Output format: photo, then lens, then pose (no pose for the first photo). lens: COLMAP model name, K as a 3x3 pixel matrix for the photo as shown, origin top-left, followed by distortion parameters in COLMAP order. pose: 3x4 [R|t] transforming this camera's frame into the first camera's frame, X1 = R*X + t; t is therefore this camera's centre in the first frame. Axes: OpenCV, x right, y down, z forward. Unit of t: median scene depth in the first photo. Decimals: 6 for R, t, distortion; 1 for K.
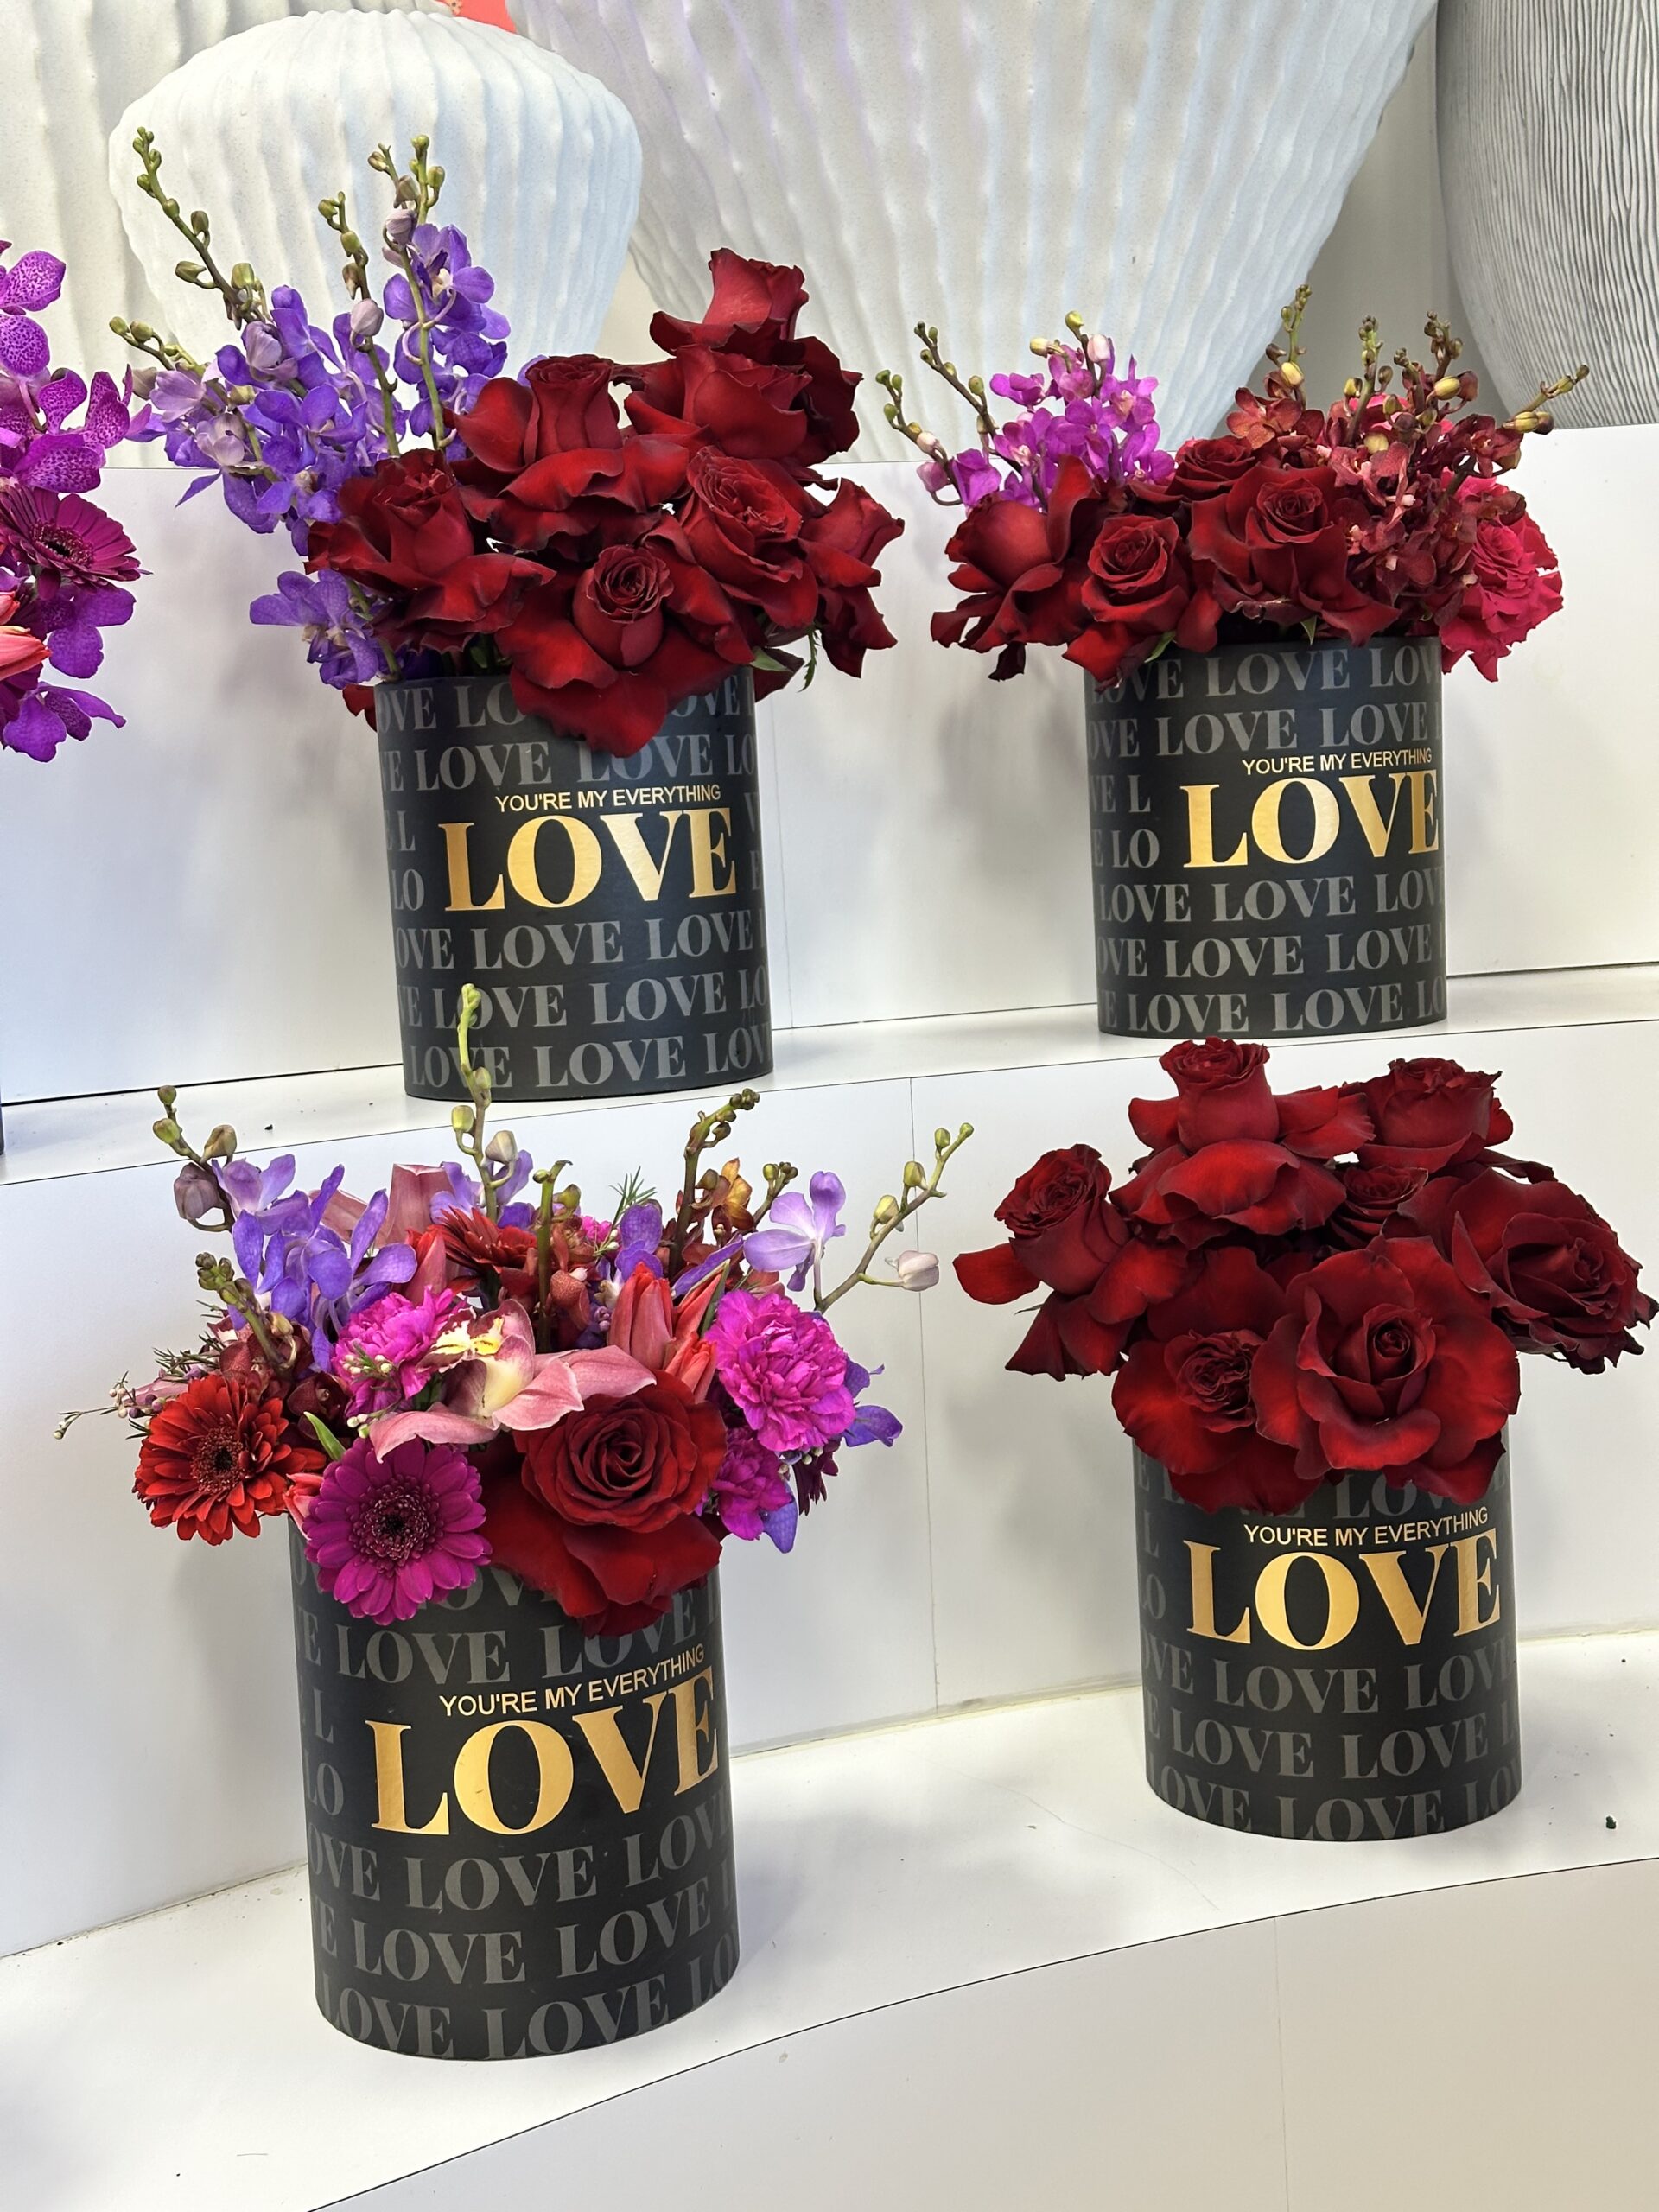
lens RADIAL K [[3051.5, 0, 829.5], [0, 3051.5, 1106.0], [0, 0, 1]] dist [0.188206, -0.222118]
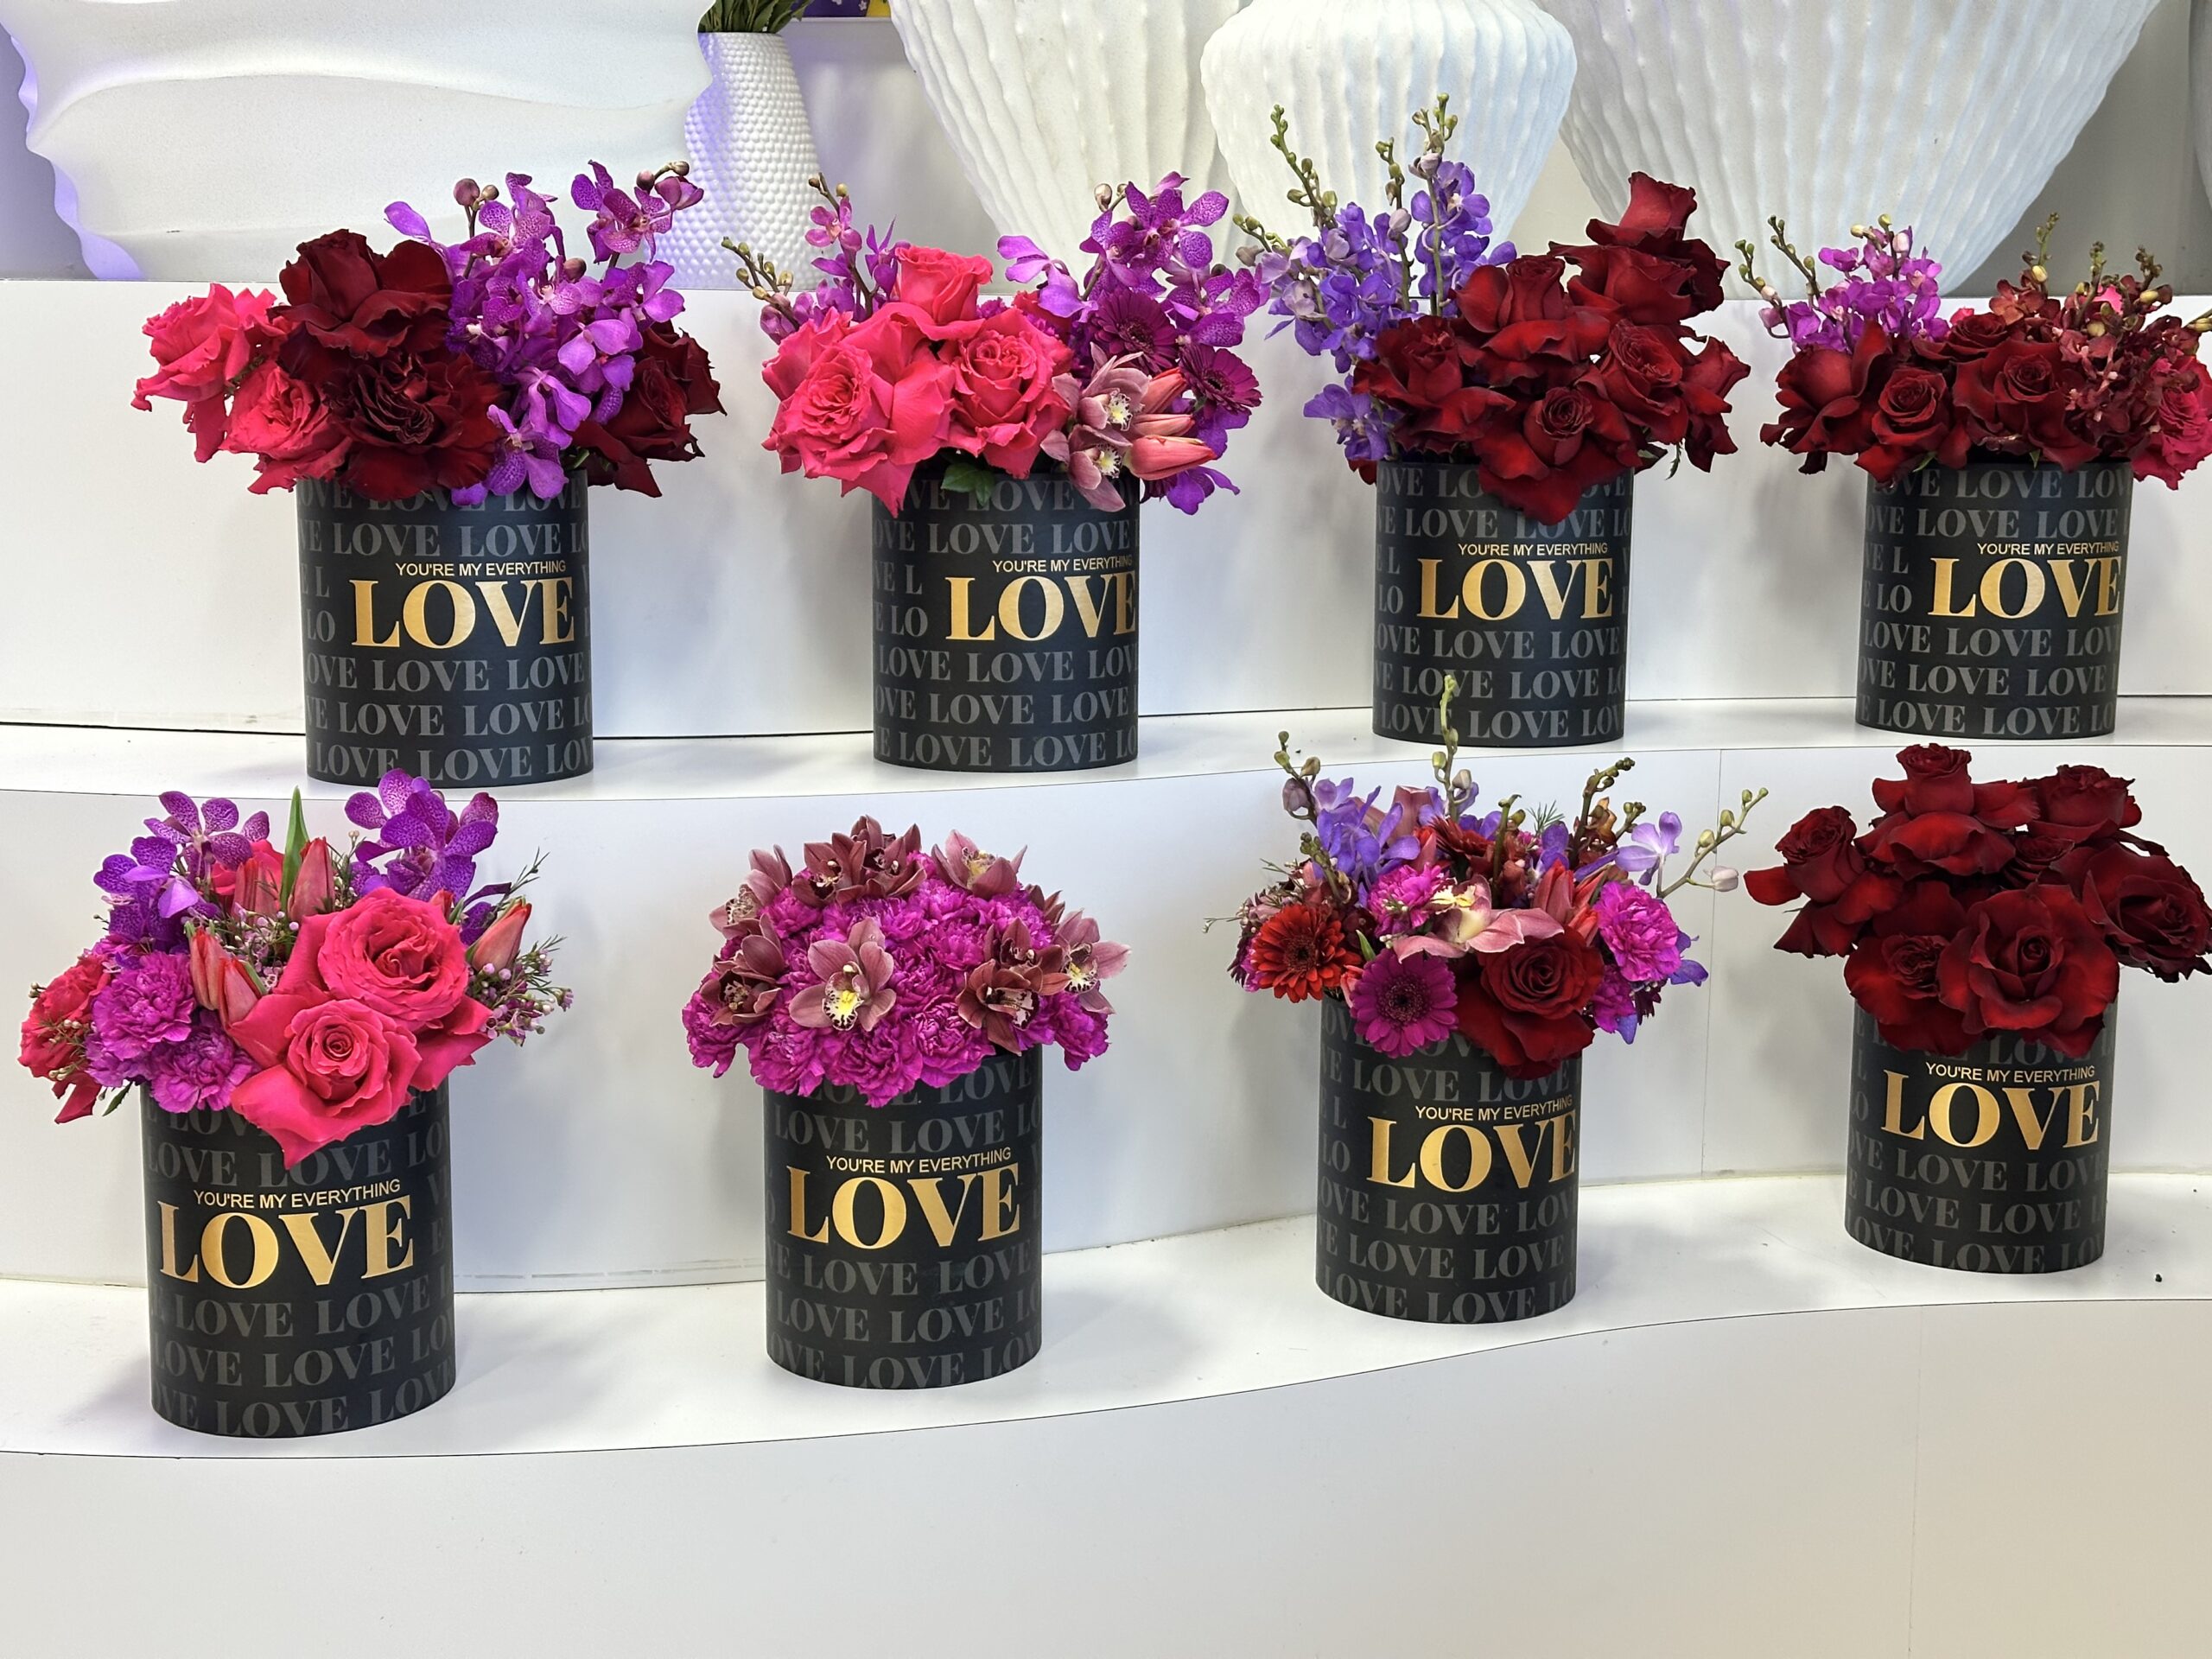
lens RADIAL K [[3051.5, 0, 1106.0], [0, 3051.5, 829.5], [0, 0, 1]] dist [0.188206, -0.222118]
pose [[0.986387, 0.082798, -0.142078, -0.055938], [-0.076195, 0.995772, 0.051307, -0.025586], [0.145725, -0.039783, 0.988525, -0.547727]]
